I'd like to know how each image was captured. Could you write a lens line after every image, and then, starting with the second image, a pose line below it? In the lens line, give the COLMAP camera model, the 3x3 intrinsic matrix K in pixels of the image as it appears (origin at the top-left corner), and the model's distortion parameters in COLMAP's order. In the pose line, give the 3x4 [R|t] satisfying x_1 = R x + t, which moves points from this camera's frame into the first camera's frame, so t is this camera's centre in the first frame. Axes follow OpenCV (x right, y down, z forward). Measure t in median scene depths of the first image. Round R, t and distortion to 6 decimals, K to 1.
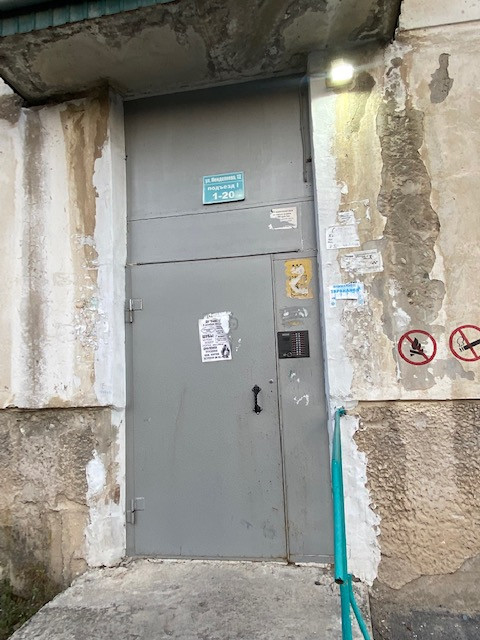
lens RADIAL K [[463.6, 0, 243.6], [0, 463.6, 319.0], [0, 0, 1]] dist [0.032347, -0.037346]
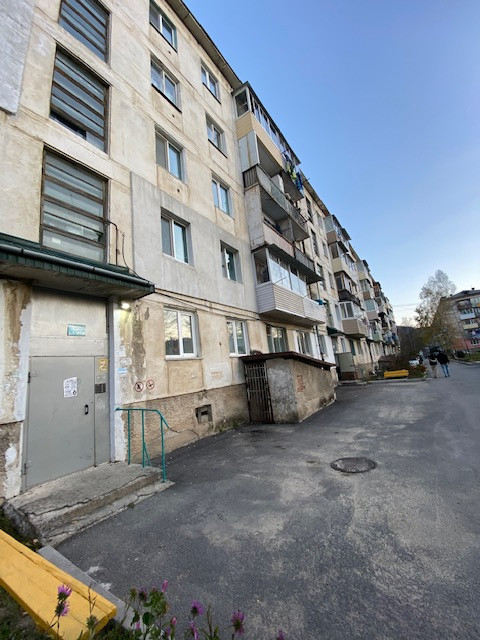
lens RADIAL K [[260.0, 0, 242.6], [0, 260.0, 318.1], [0, 0, 1]] dist [0.007304, -0.011269]
pose [[0.413971, 0.188258, 0.890611, -1.108540], [0.008626, 0.977526, -0.210639, -0.025439], [-0.910249, 0.094881, 0.403043, -0.546992]]
